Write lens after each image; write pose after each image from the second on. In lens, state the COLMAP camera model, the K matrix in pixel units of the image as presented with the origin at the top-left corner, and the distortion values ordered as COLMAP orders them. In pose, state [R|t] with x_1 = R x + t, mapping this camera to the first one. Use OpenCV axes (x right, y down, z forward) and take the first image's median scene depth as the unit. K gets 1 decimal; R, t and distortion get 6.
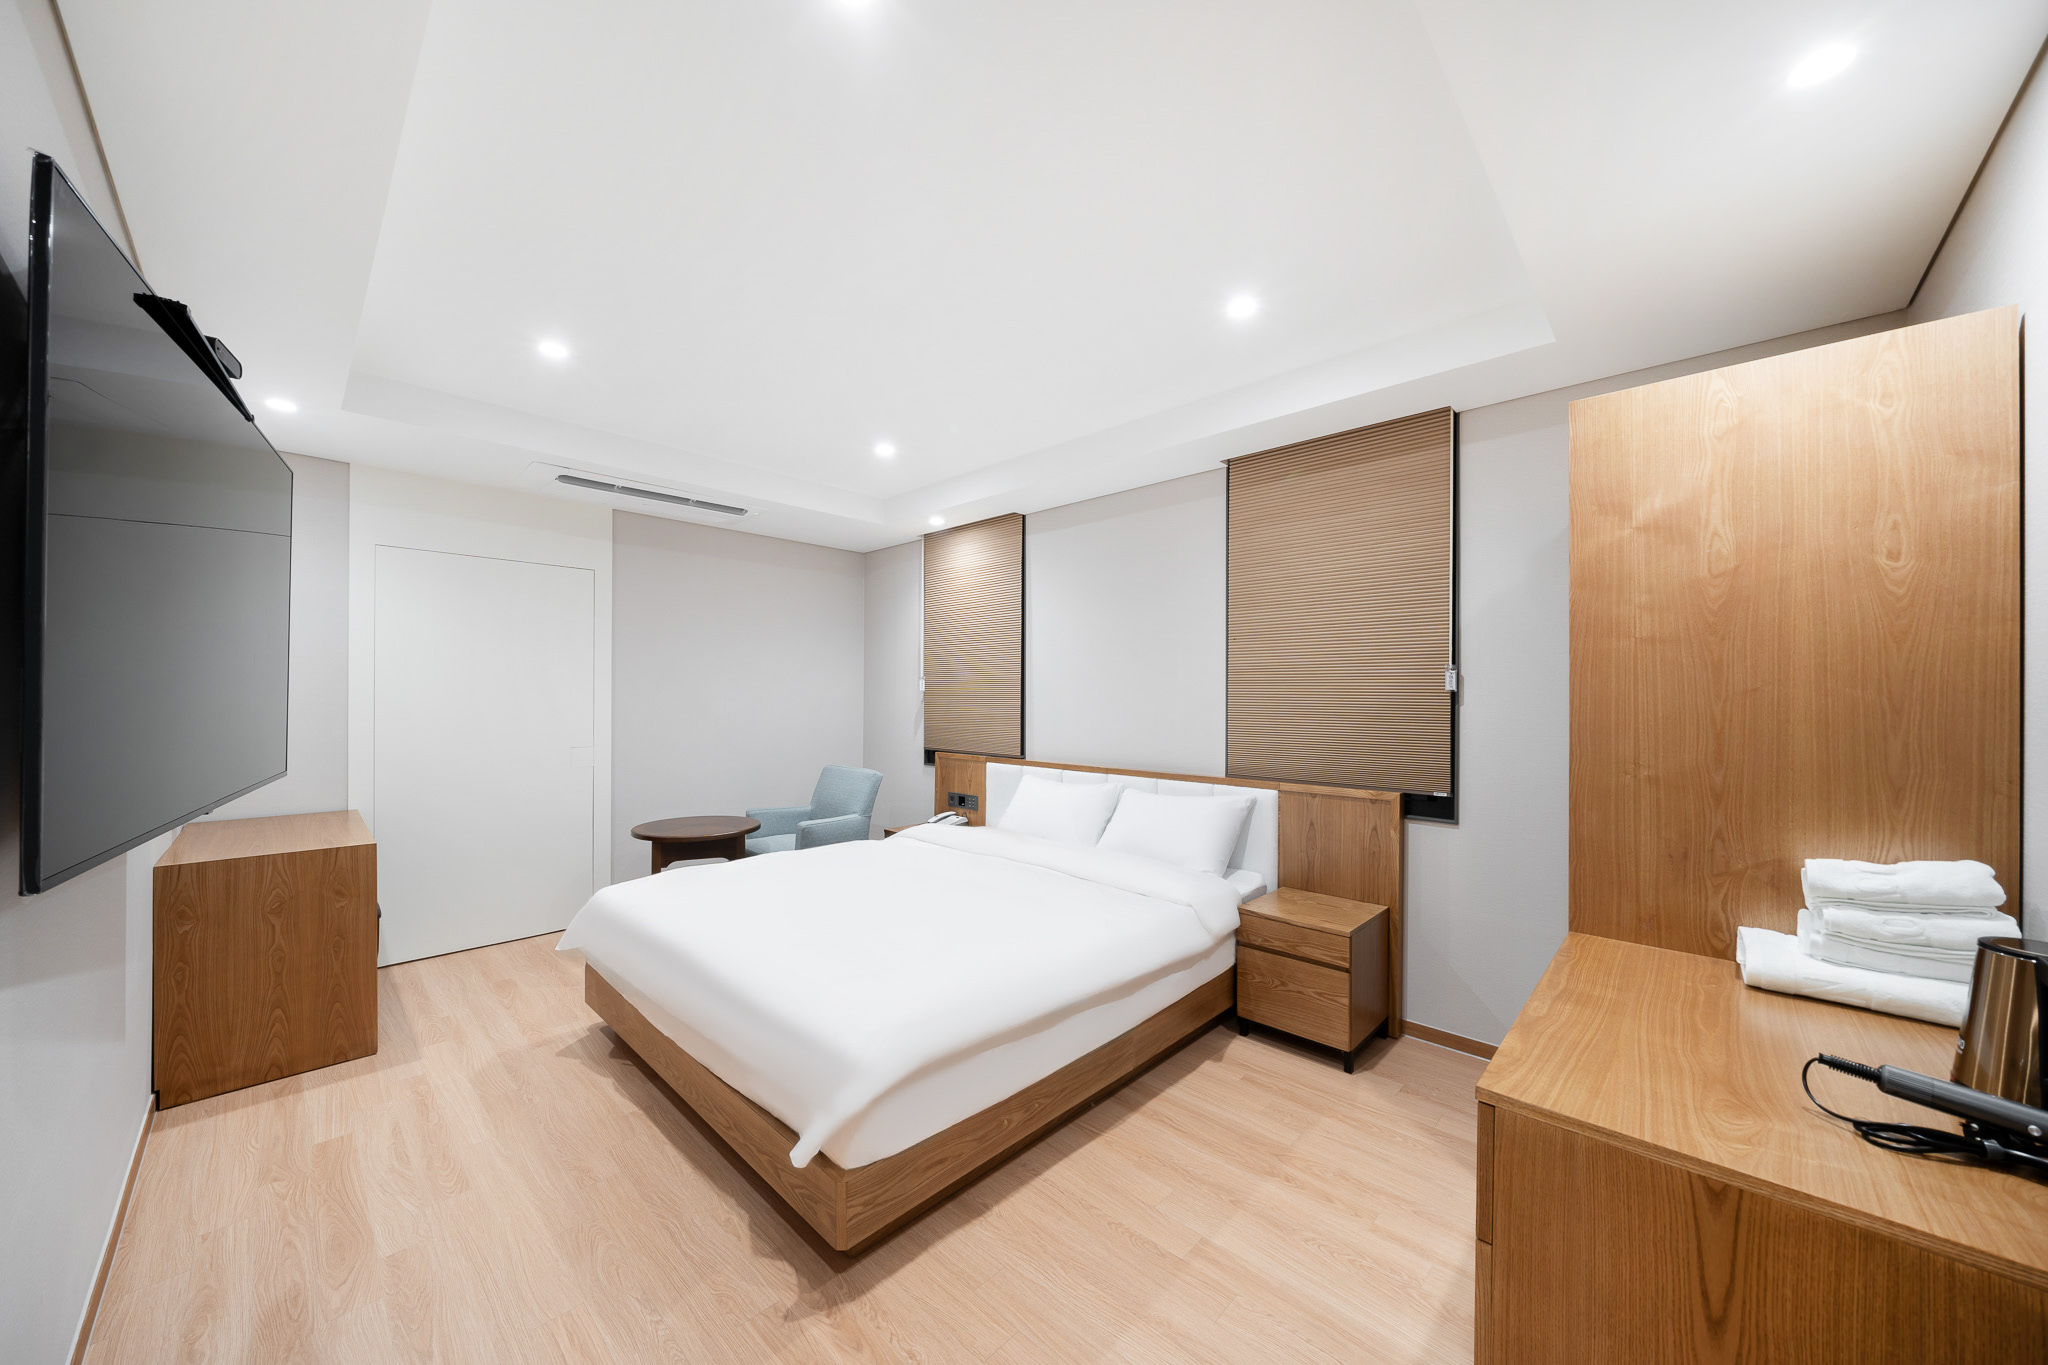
lens RADIAL K [[699.8, 0, 1022.1], [0, 699.8, 694.9], [0, 0, 1]] dist [0.000576, 0.000058]
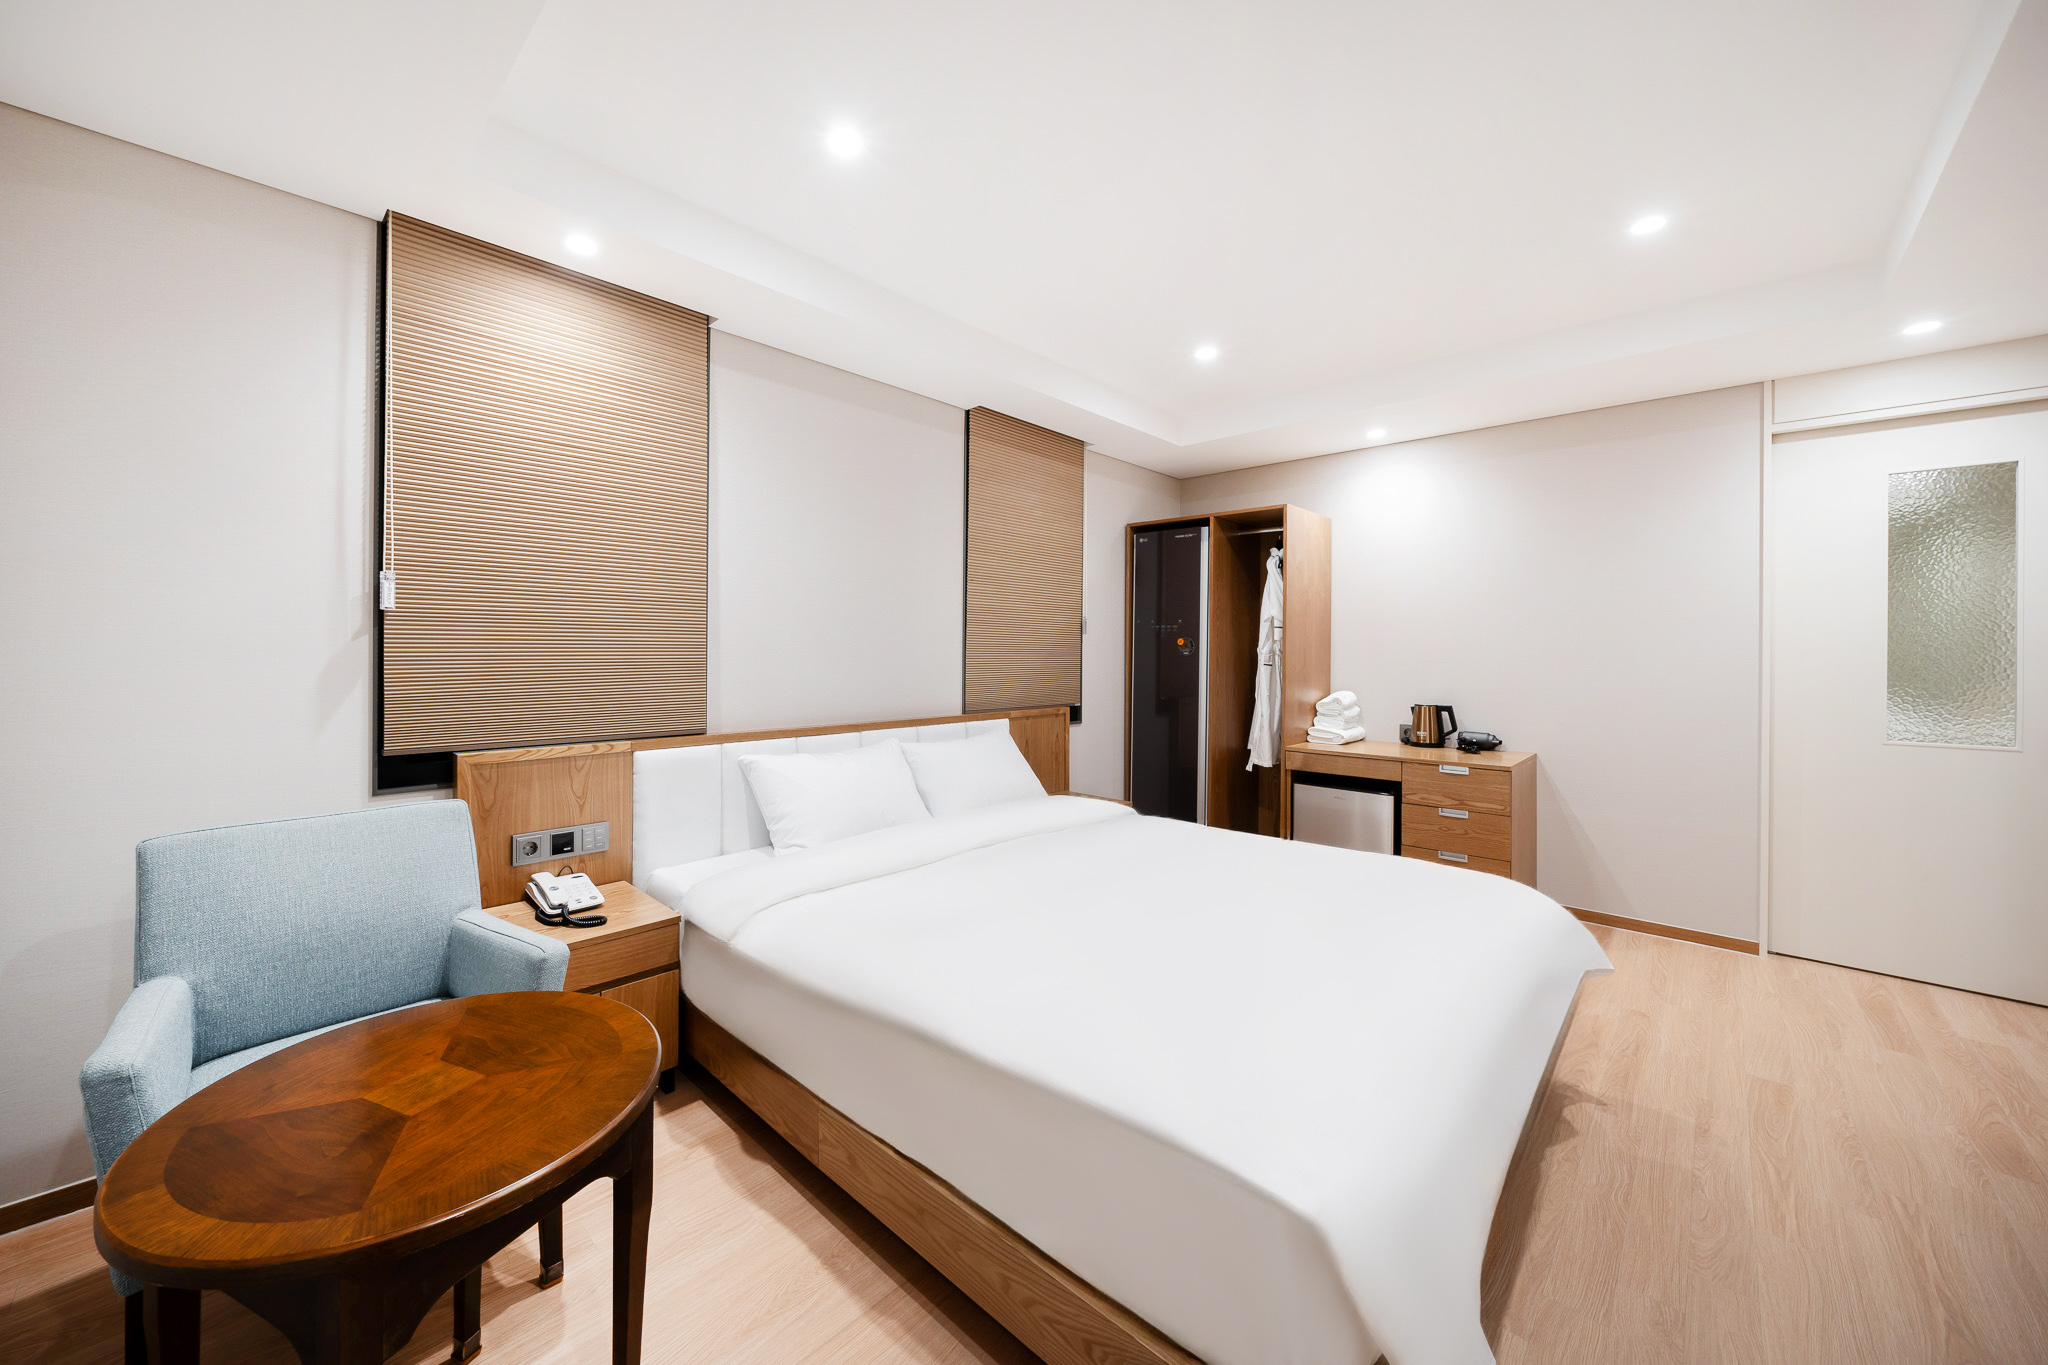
lens RADIAL K [[719.4, 0, 991.4], [0, 719.4, 651.5], [0, 0, 1]] dist [-0.000194, -0.000142]
pose [[0.047490, -0.012282, 0.998796, -0.780098], [-0.010735, 0.999860, 0.012805, 0.012205], [-0.998814, -0.011330, 0.047351, 0.942342]]
